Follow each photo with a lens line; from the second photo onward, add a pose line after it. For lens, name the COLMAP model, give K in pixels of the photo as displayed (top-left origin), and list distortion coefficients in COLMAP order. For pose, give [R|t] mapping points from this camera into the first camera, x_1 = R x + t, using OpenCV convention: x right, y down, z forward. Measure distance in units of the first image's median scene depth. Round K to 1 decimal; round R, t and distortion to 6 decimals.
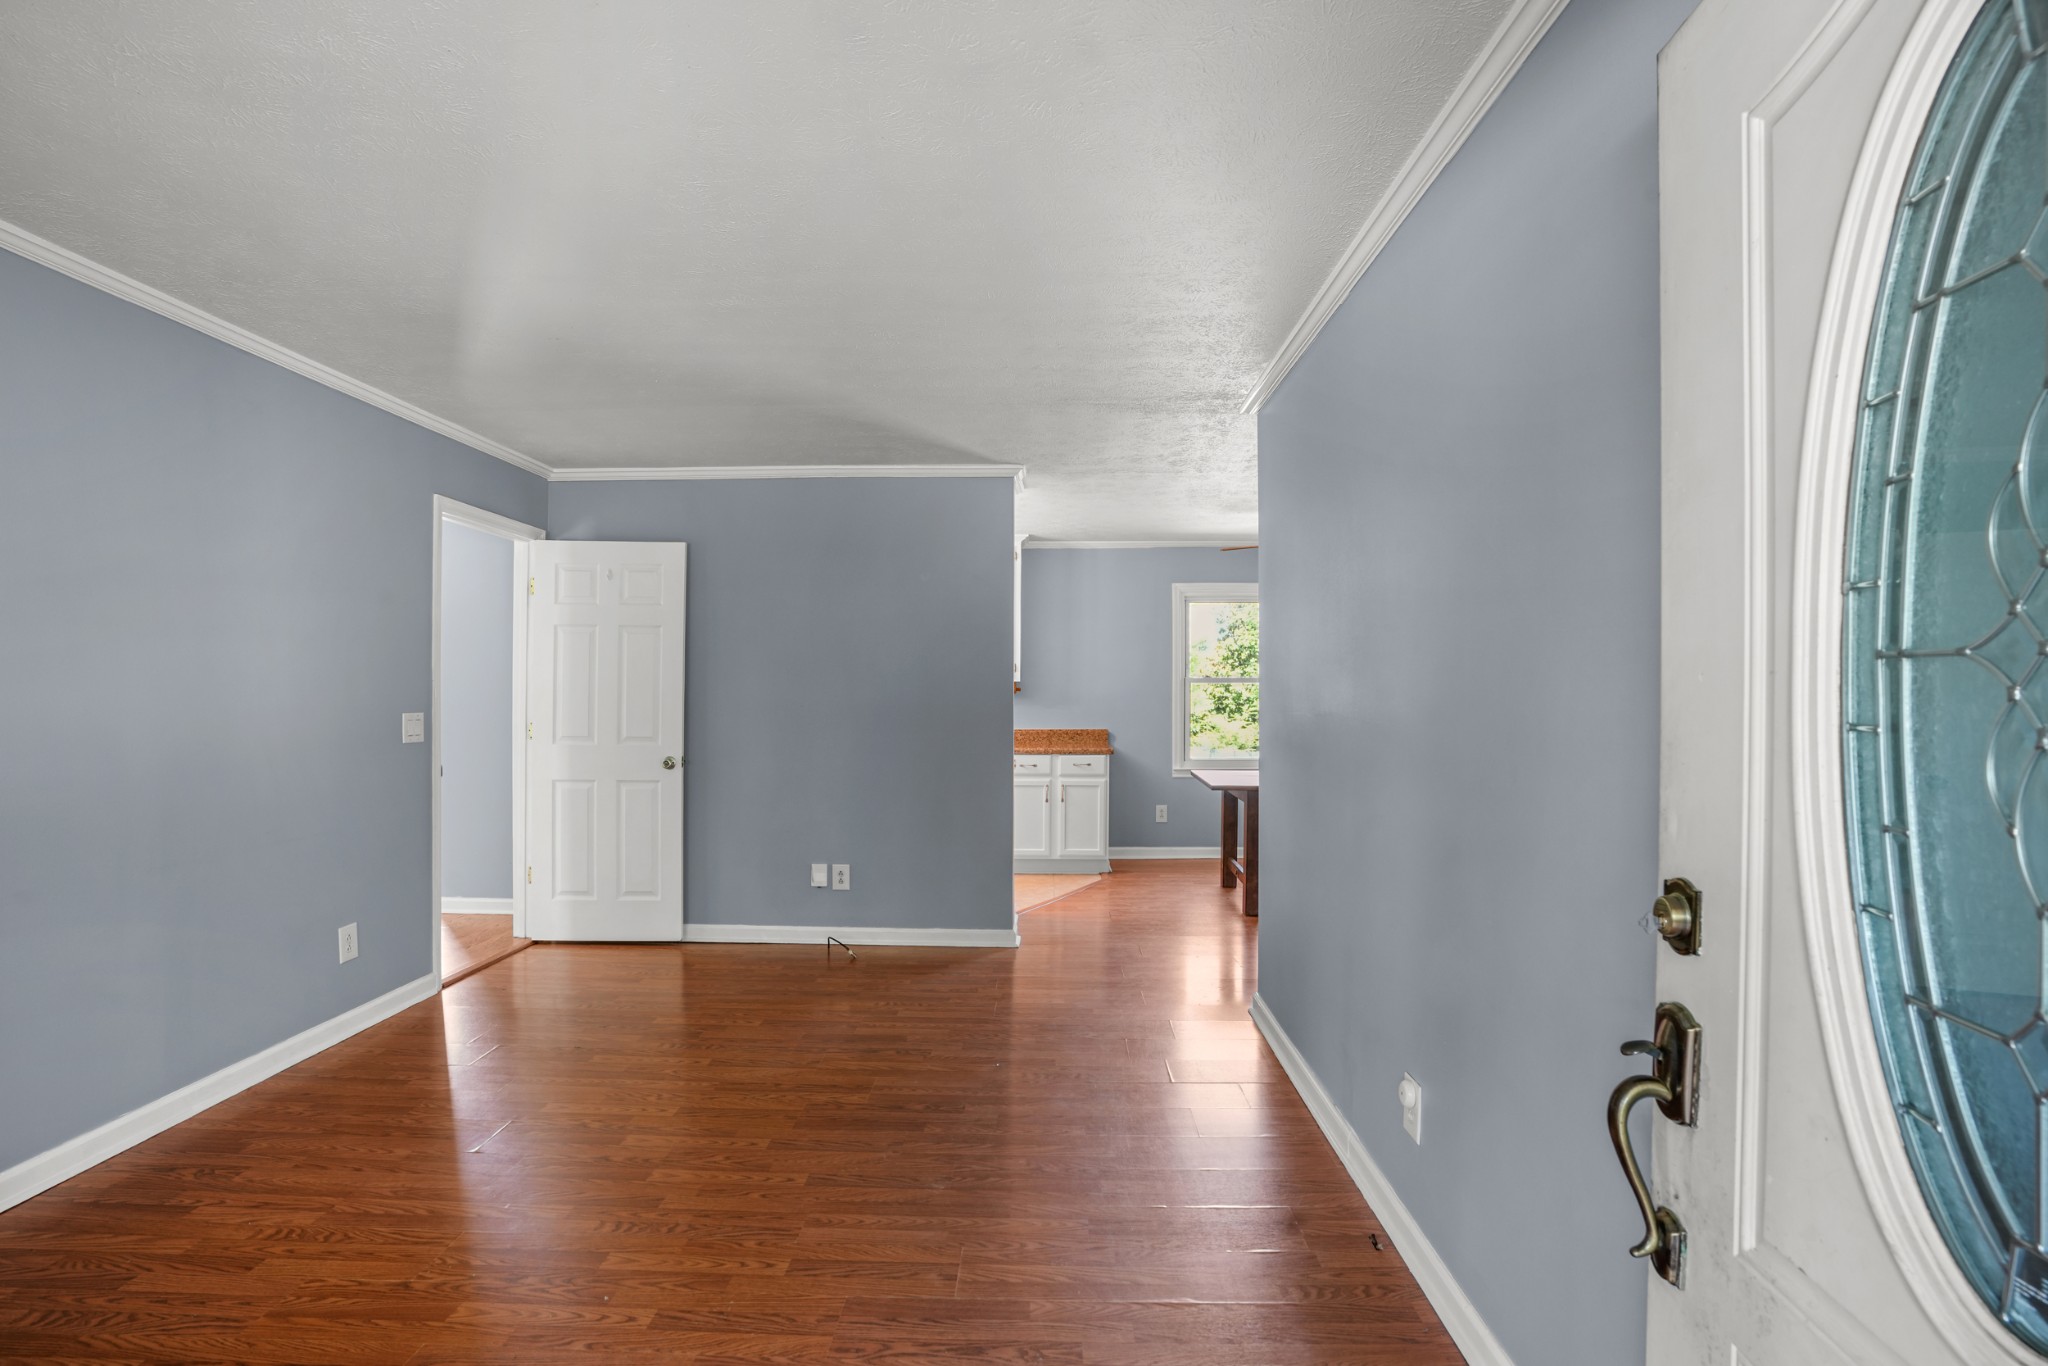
lens RADIAL K [[958.7, 0, 1012.3], [0, 958.7, 680.5], [0, 0, 1]] dist [-0.059857, 0.022966]
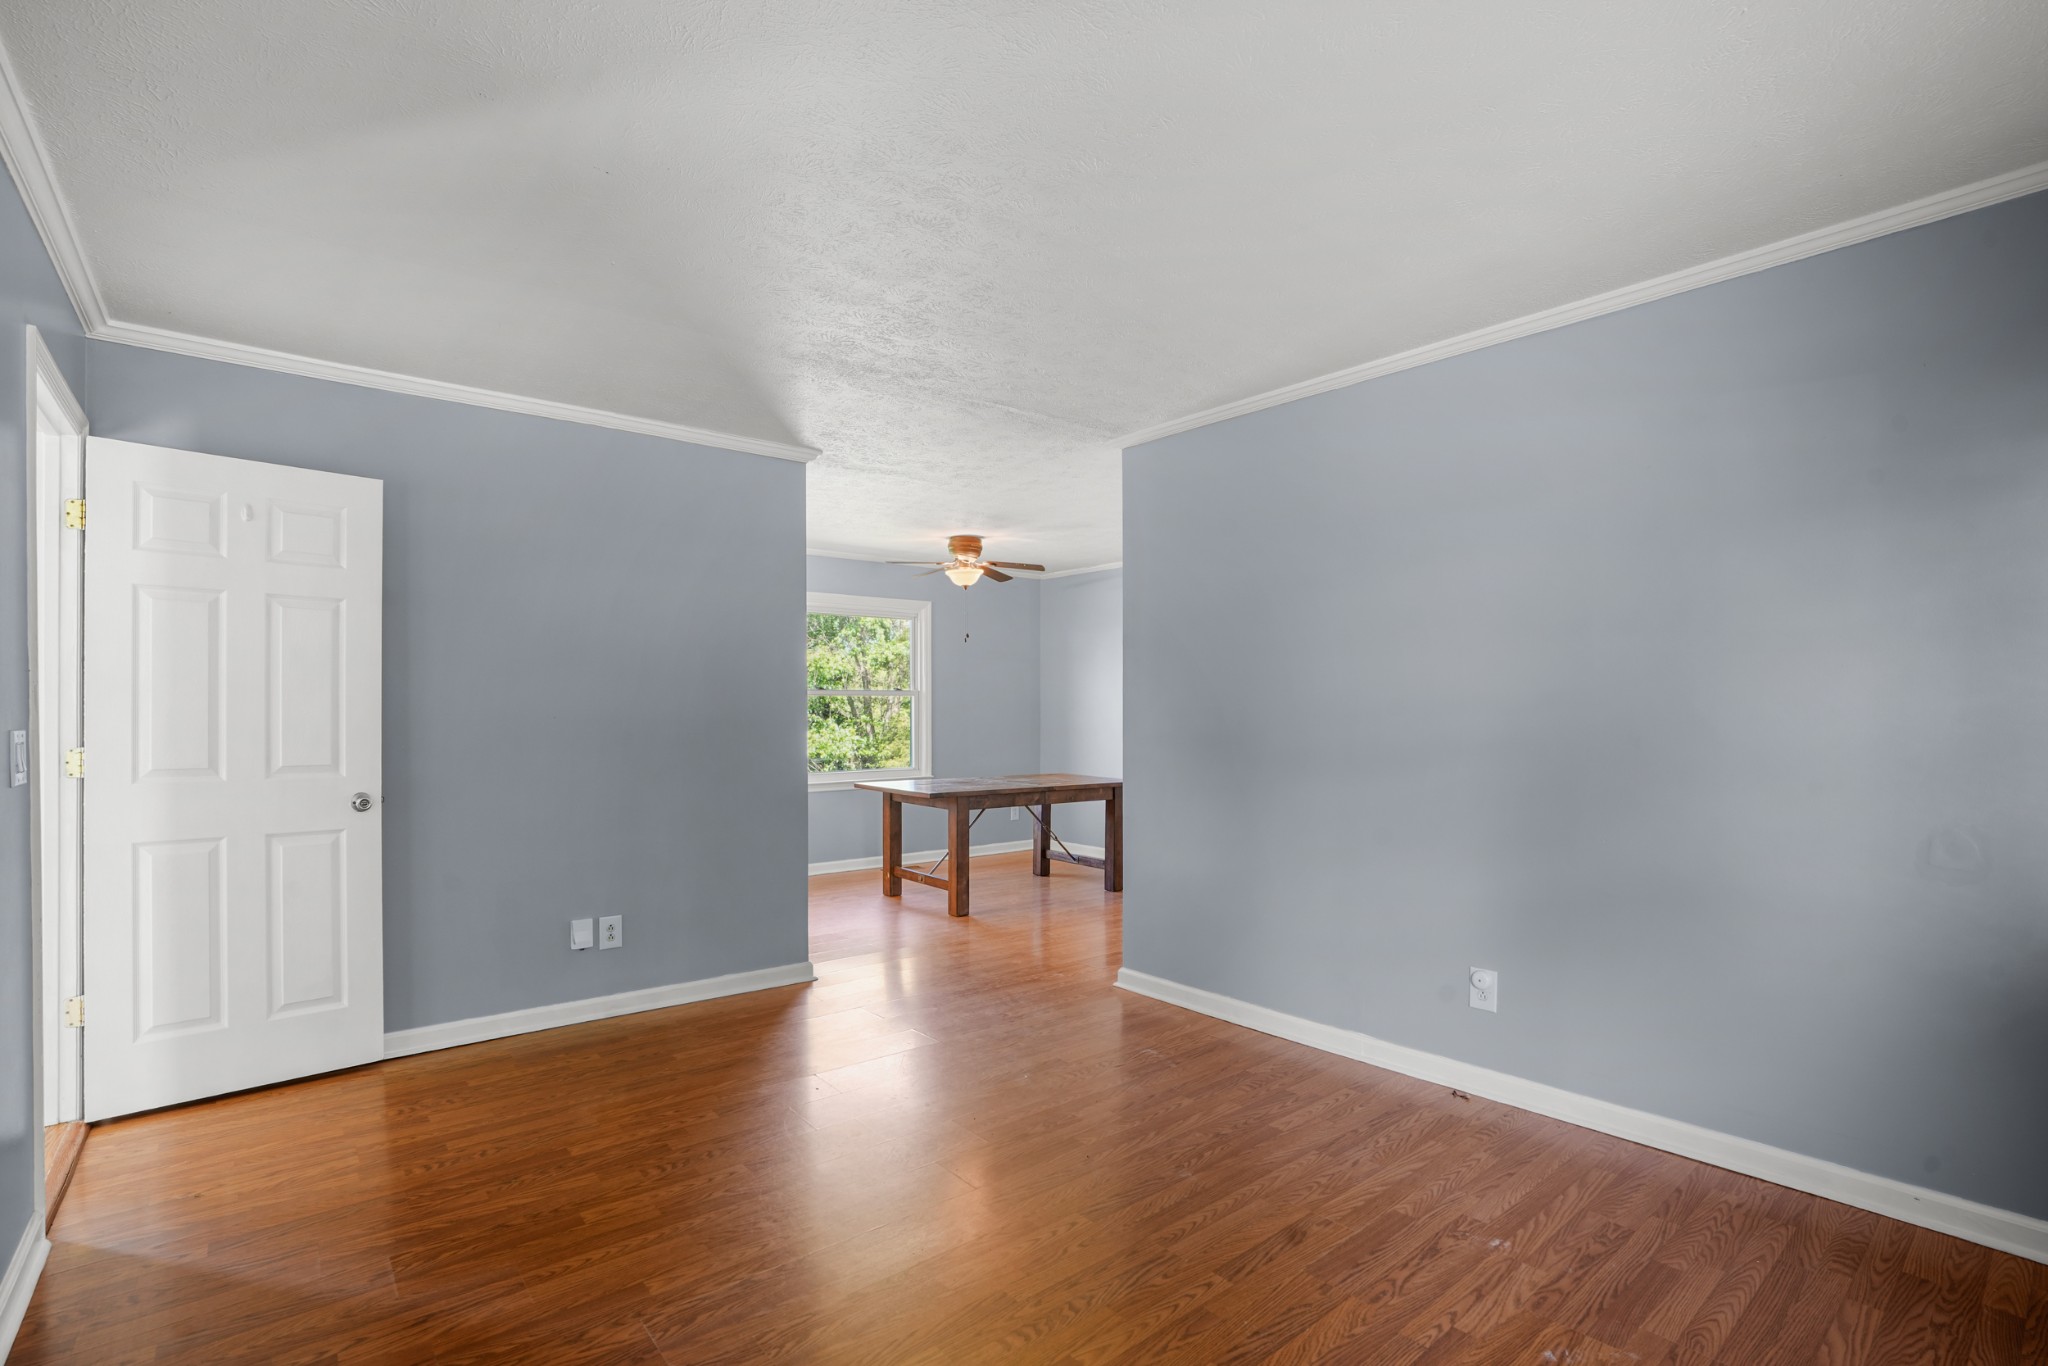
lens RADIAL K [[958.7, 0, 1026.4], [0, 958.7, 714.0], [0, 0, 1]] dist [-0.059857, 0.022966]
pose [[0.738879, -0.000124, 0.673839, -0.582021], [-0.007417, 0.999938, 0.008317, 0.018299], [-0.673798, -0.011143, 0.738832, 0.234920]]
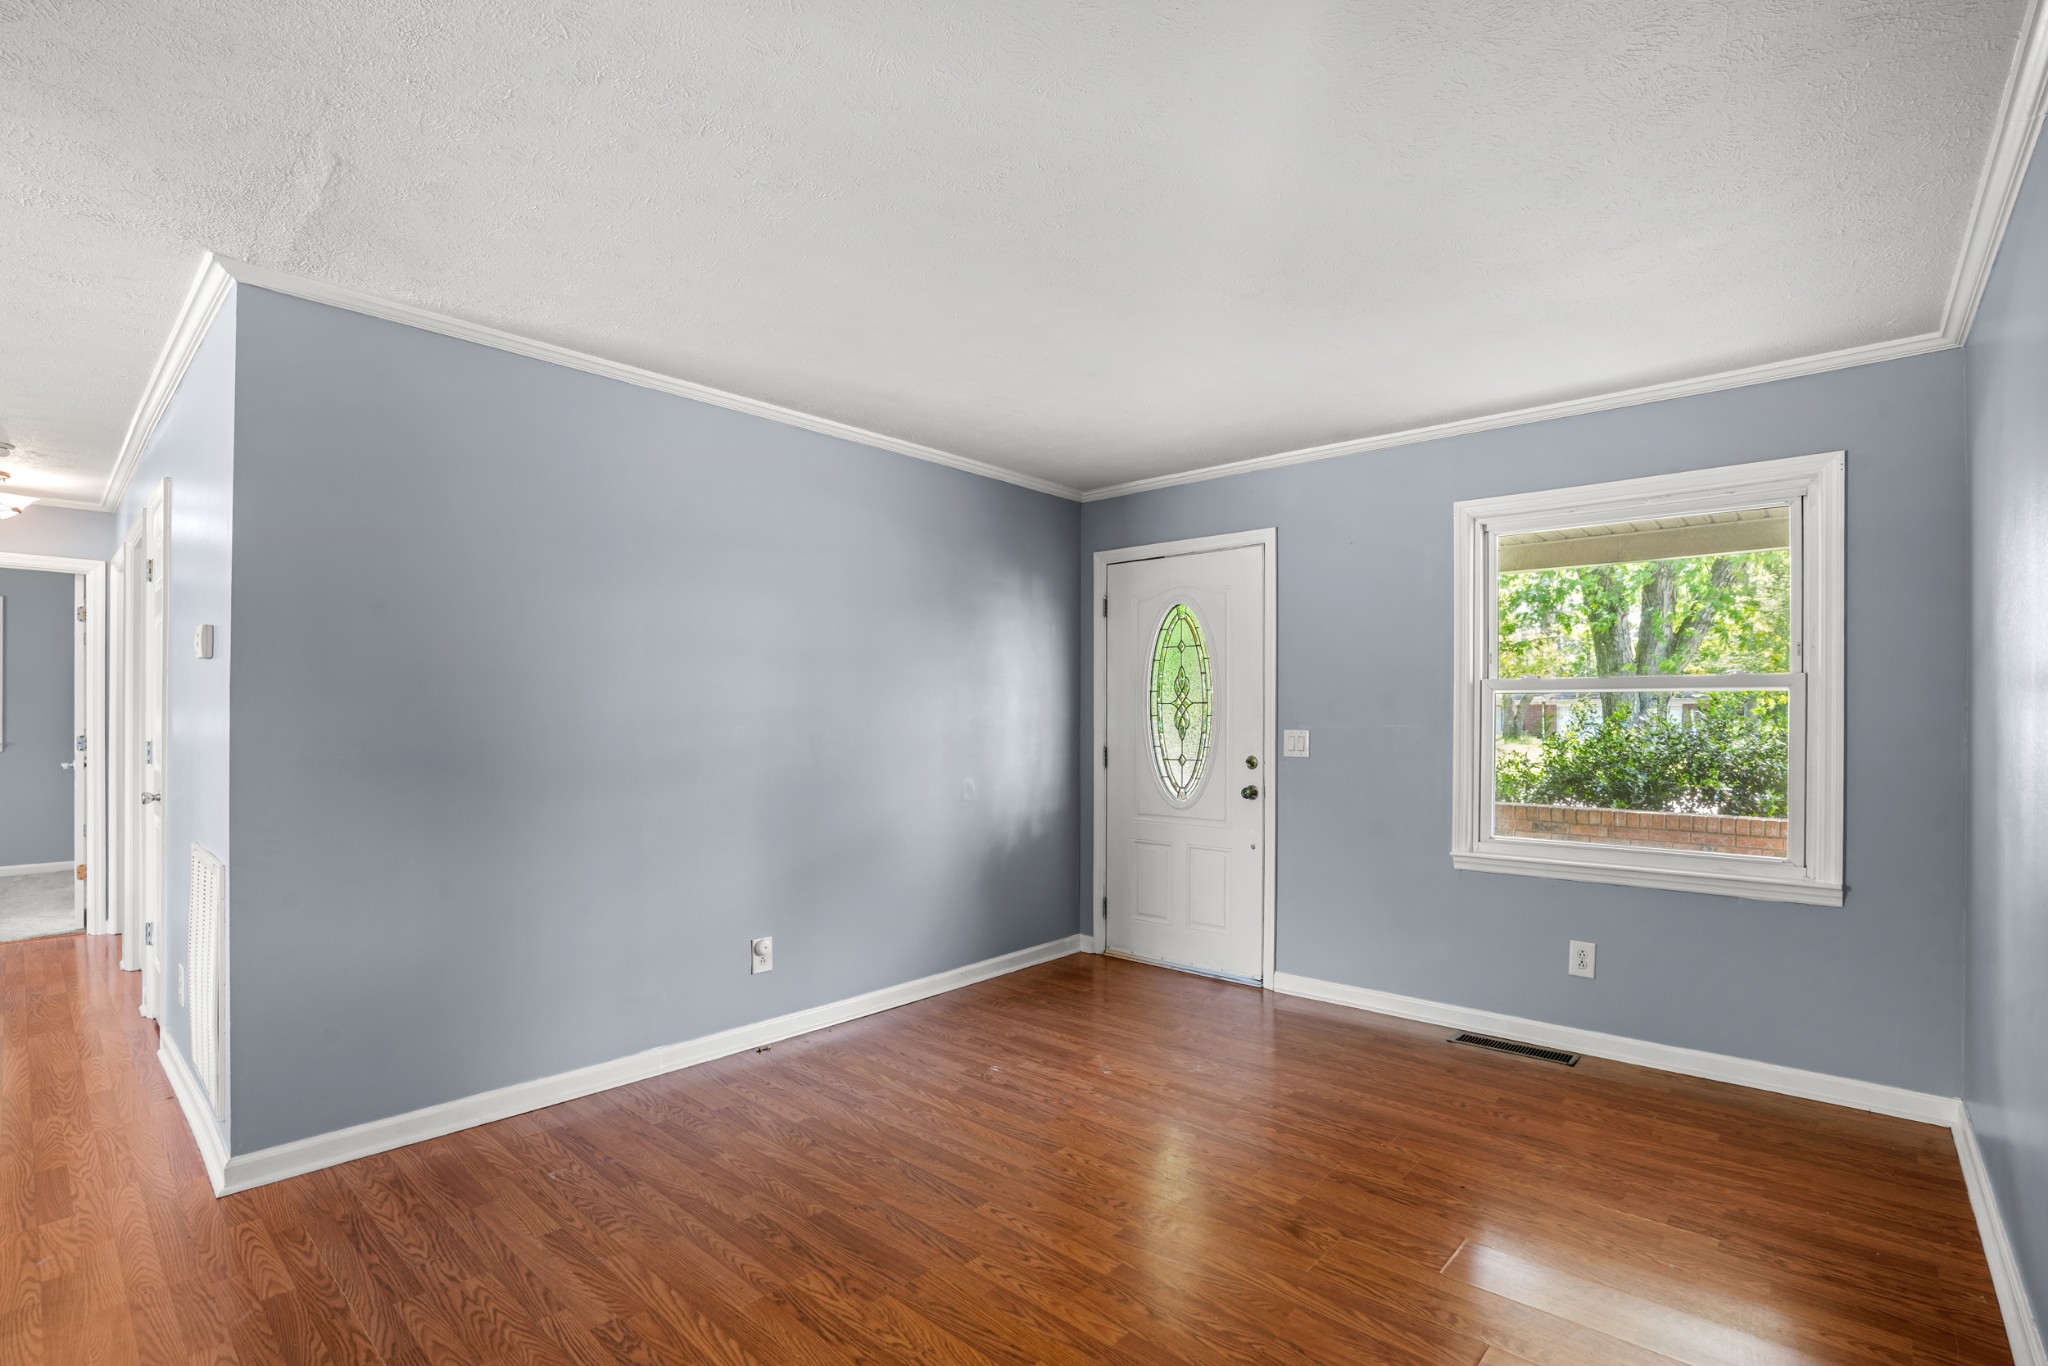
lens RADIAL K [[958.7, 0, 1018.3], [0, 958.7, 708.7], [0, 0, 1]] dist [-0.059857, 0.022966]
pose [[-0.765879, 0.007761, 0.642938, -0.579000], [-0.001169, 0.999909, -0.013463, 0.017923], [-0.642984, -0.011063, -0.765800, 1.136089]]
